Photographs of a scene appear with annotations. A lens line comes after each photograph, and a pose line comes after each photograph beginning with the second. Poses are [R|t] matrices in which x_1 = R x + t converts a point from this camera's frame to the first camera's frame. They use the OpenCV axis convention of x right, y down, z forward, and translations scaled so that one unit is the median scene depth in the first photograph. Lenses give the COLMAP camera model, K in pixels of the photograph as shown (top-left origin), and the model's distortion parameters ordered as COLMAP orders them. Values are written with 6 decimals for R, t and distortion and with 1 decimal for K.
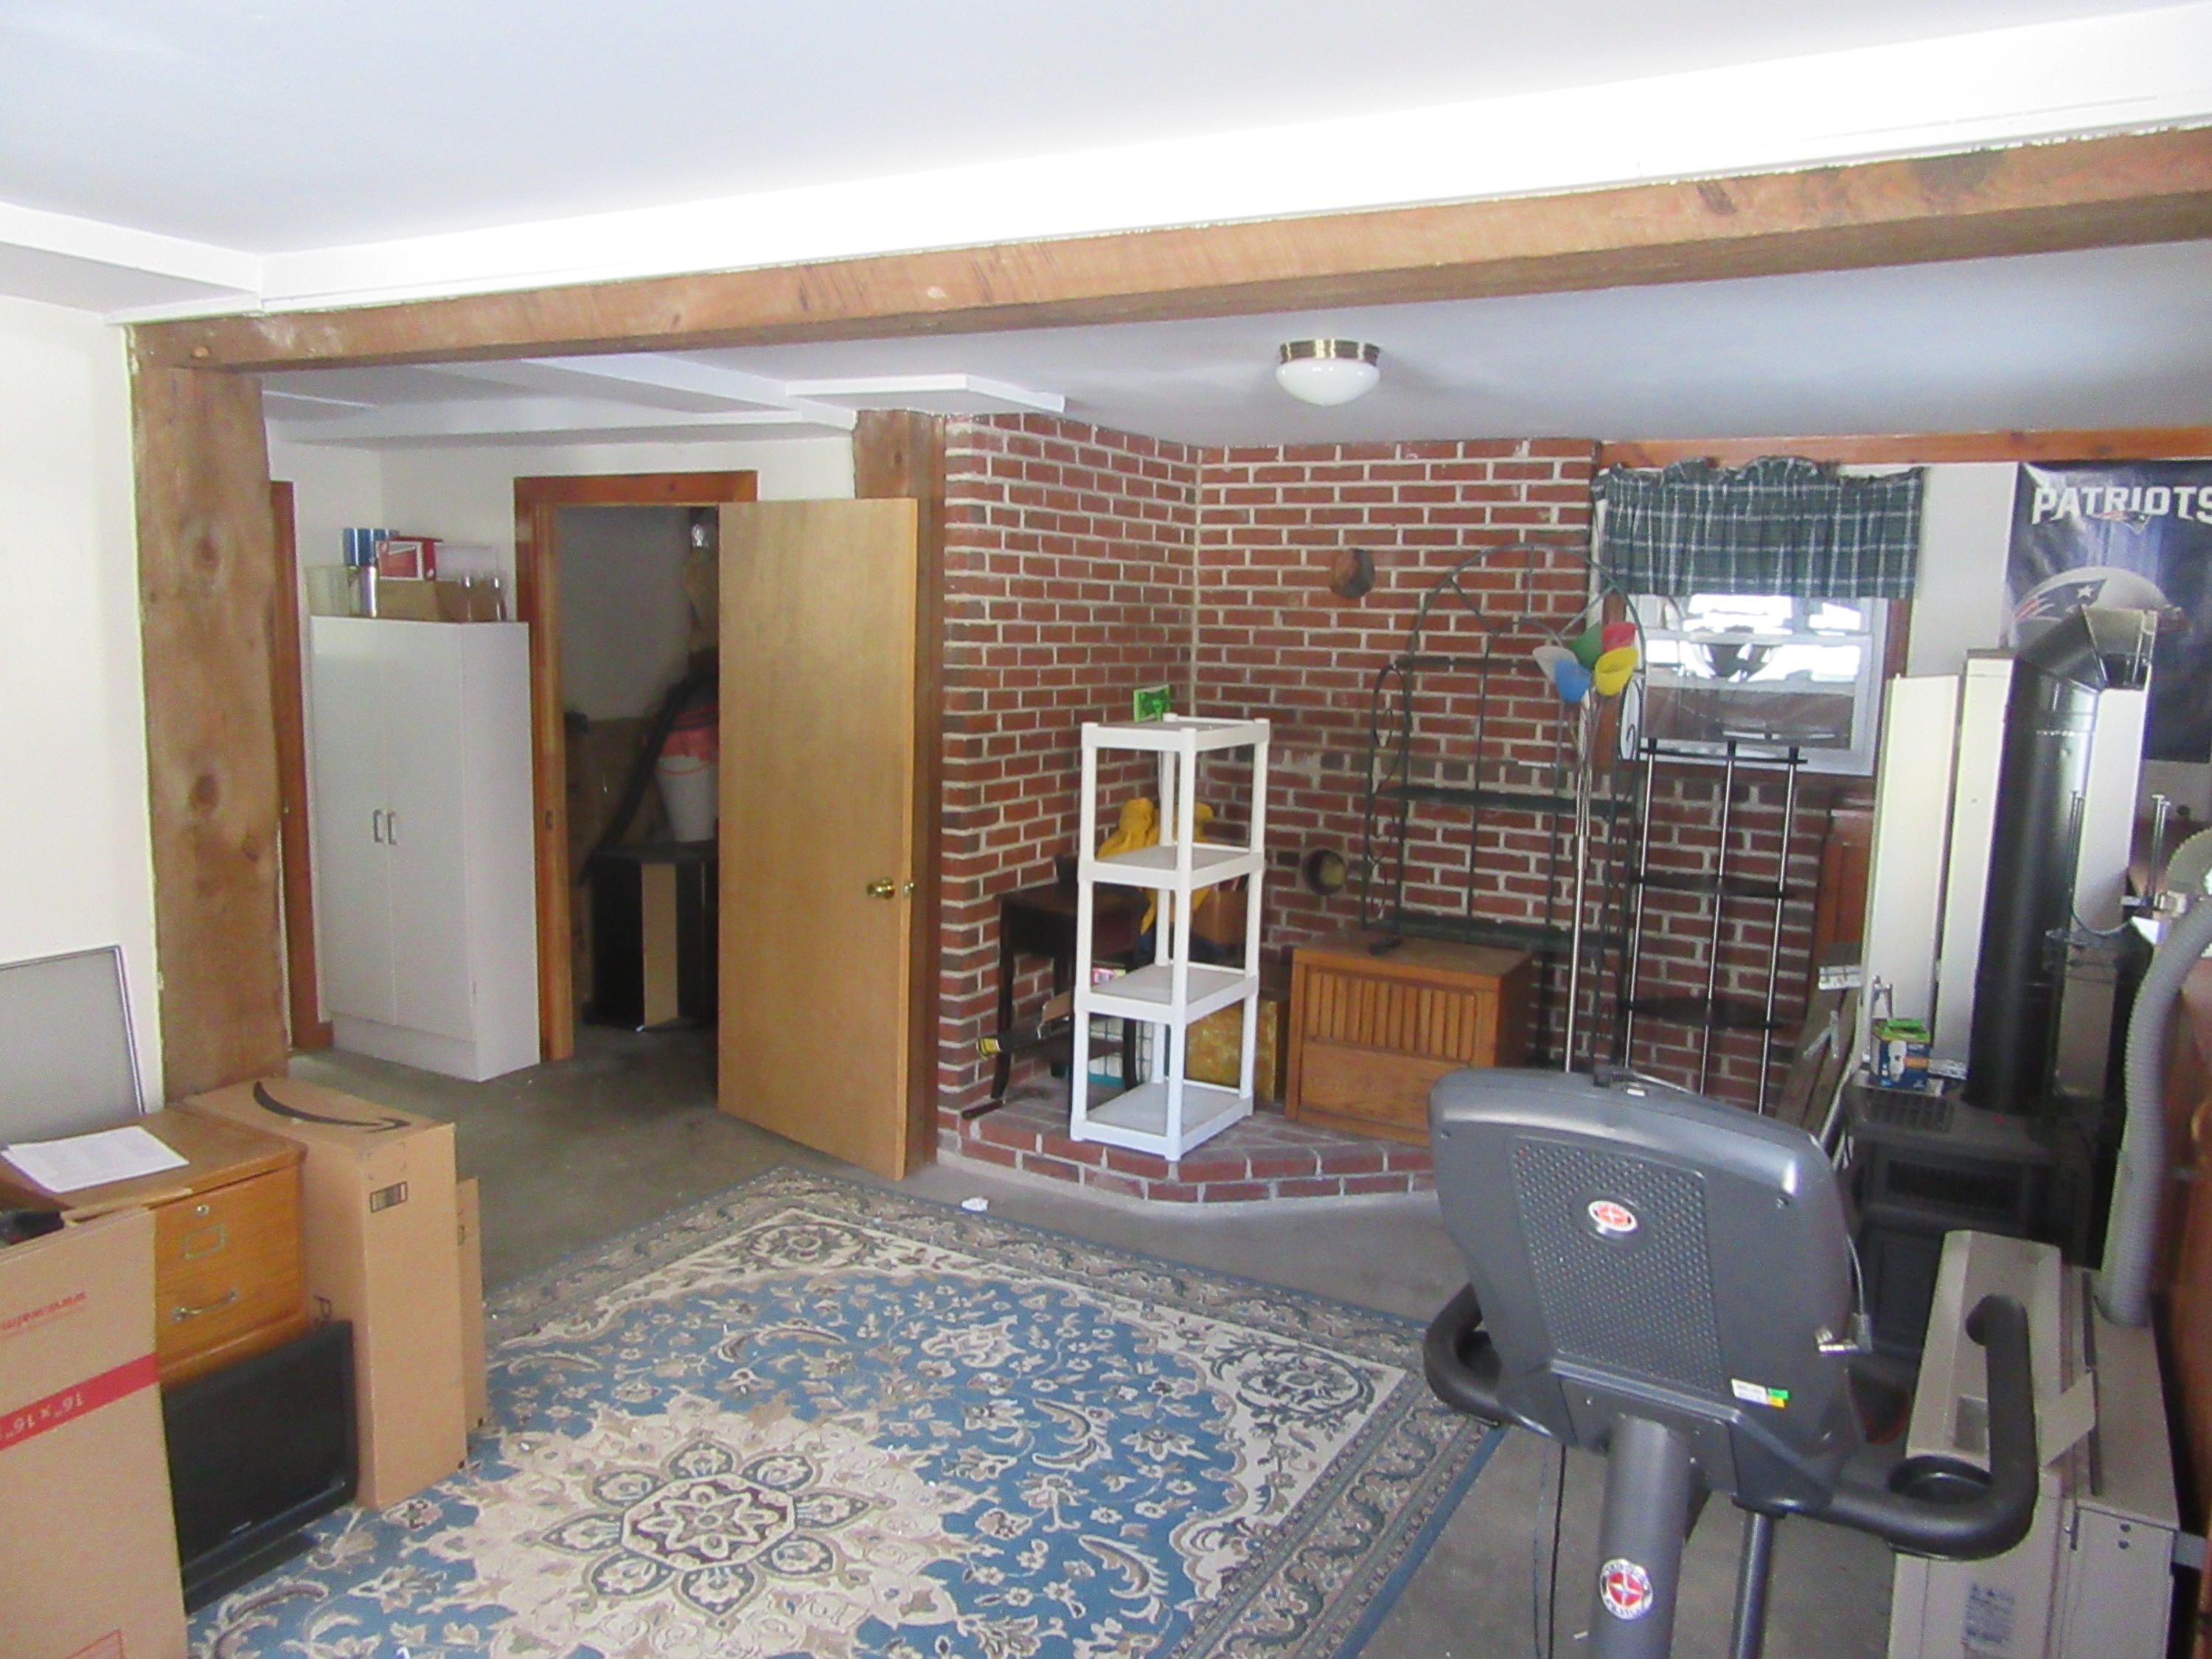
lens RADIAL K [[1644.5, 0, 1106.0], [0, 1644.5, 829.5], [0, 0, 1]] dist [-0.004578, -0.001438]
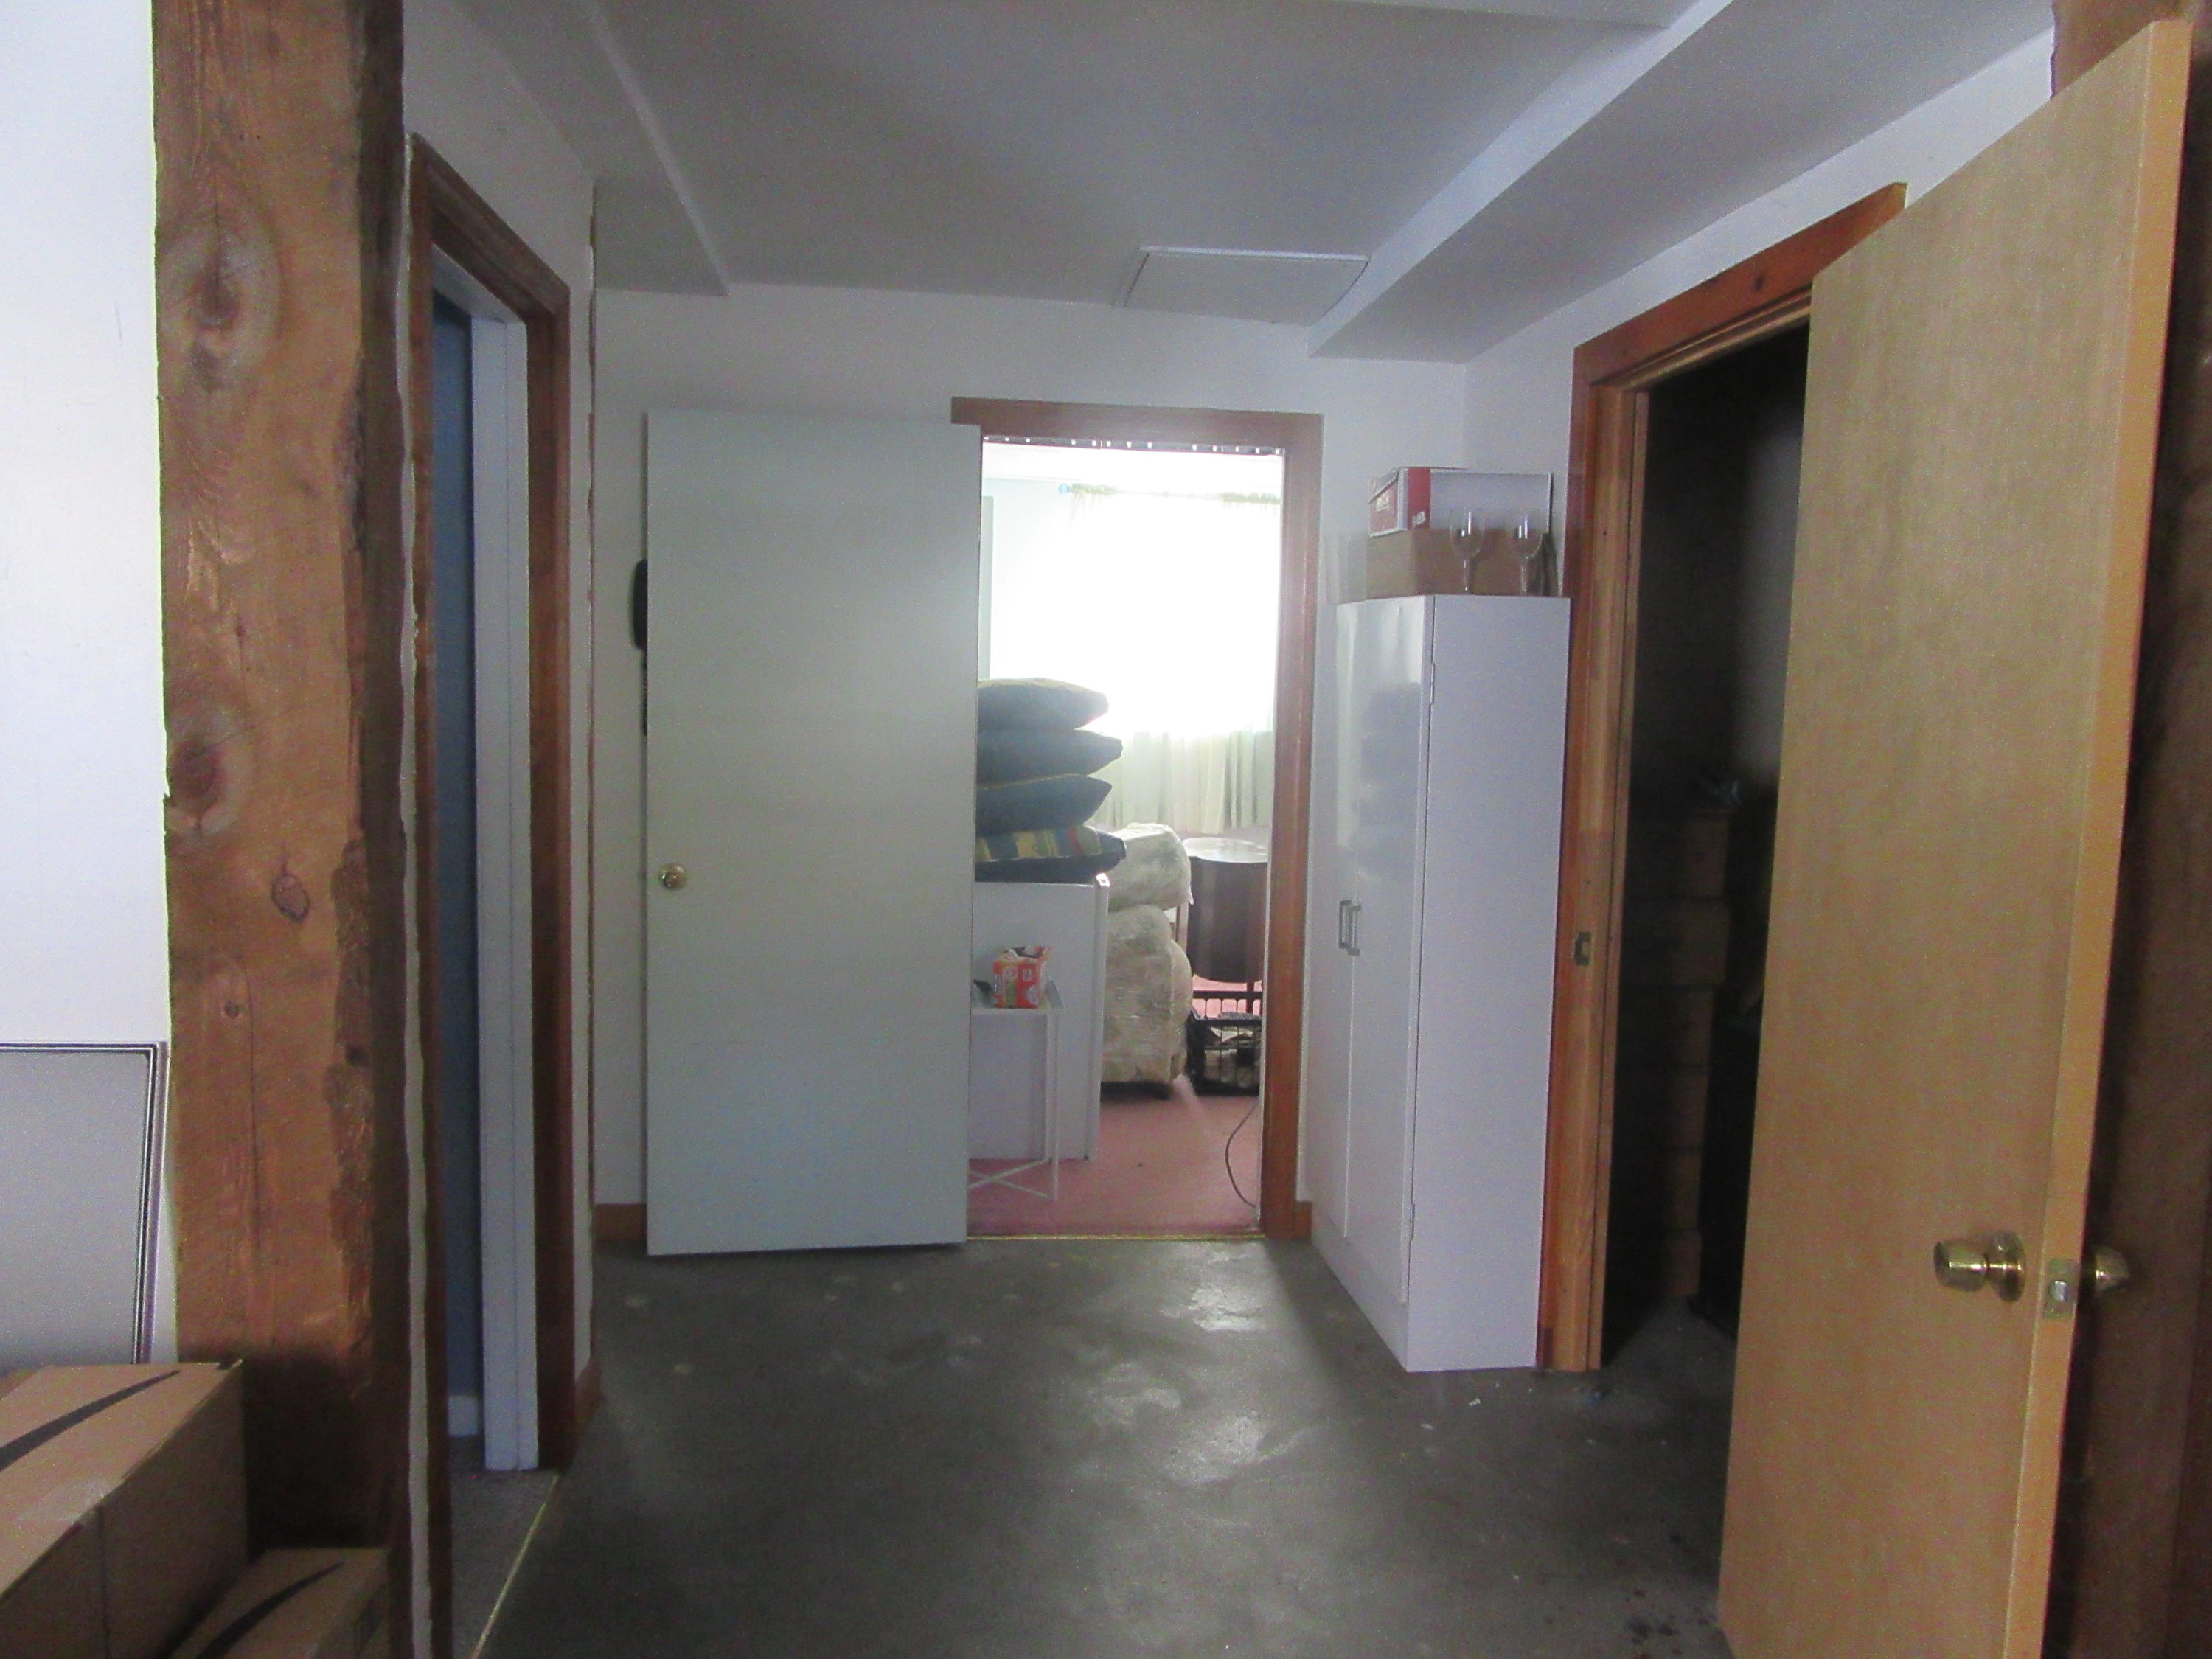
lens RADIAL K [[1644.5, 0, 1106.0], [0, 1644.5, 829.5], [0, 0, 1]] dist [-0.004578, -0.001438]
pose [[0.596554, 0.066506, -0.799812, 0.012906], [-0.123070, 0.992355, -0.009278, -0.021198], [0.793081, 0.103967, 0.600178, 0.537287]]
